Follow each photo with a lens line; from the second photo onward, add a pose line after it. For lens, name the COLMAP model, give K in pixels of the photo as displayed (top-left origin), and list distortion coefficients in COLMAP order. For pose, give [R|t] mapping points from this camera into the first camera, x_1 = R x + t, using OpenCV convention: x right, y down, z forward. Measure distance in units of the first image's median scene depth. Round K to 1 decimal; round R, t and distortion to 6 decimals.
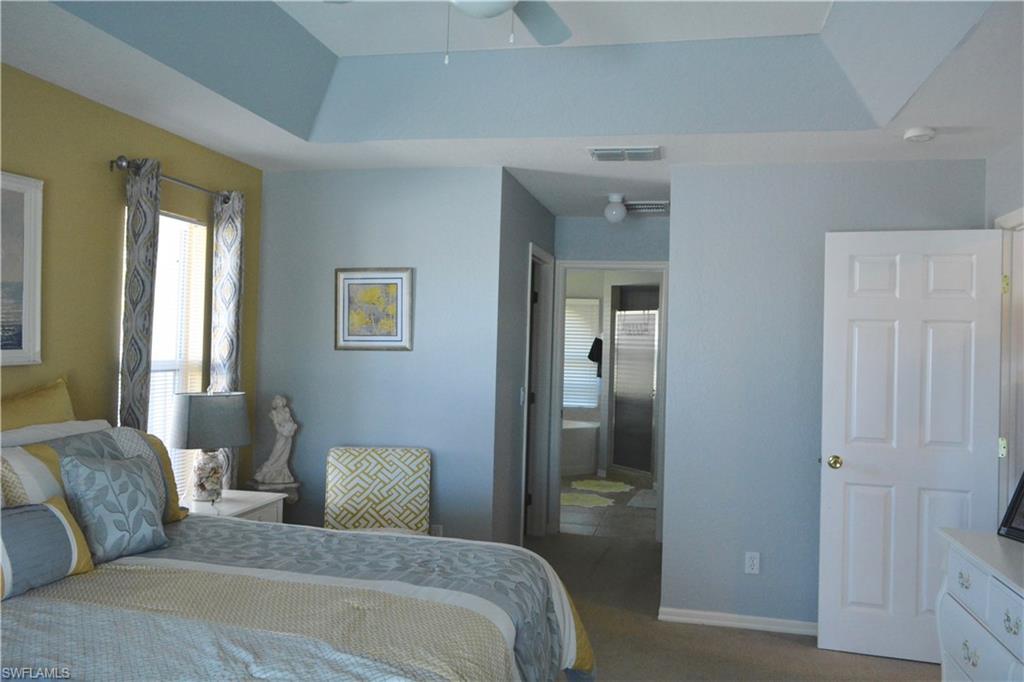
lens RADIAL K [[794.6, 0, 511.9], [0, 794.6, 340.5], [0, 0, 1]] dist [-0.013393, -0.014707]
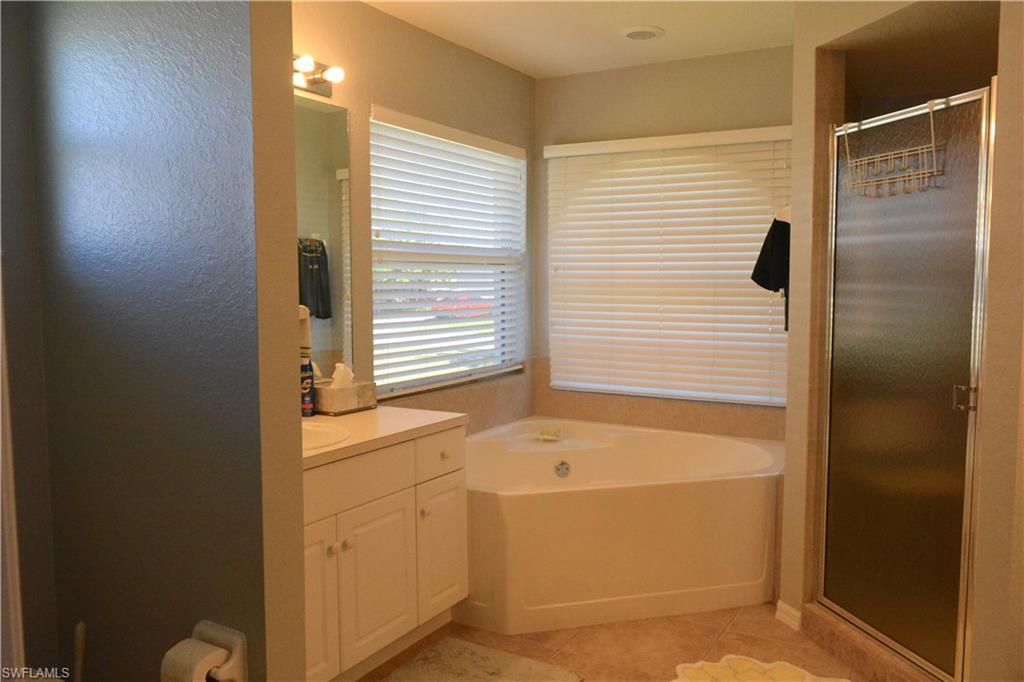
lens RADIAL K [[794.6, 0, 511.9], [0, 794.6, 344.0], [0, 0, 1]] dist [-0.013393, -0.014707]
pose [[0.960552, -0.011341, -0.277870, 0.094669], [0.032201, 0.996983, 0.070623, 0.023022], [0.276231, -0.076785, 0.958019, 0.647758]]
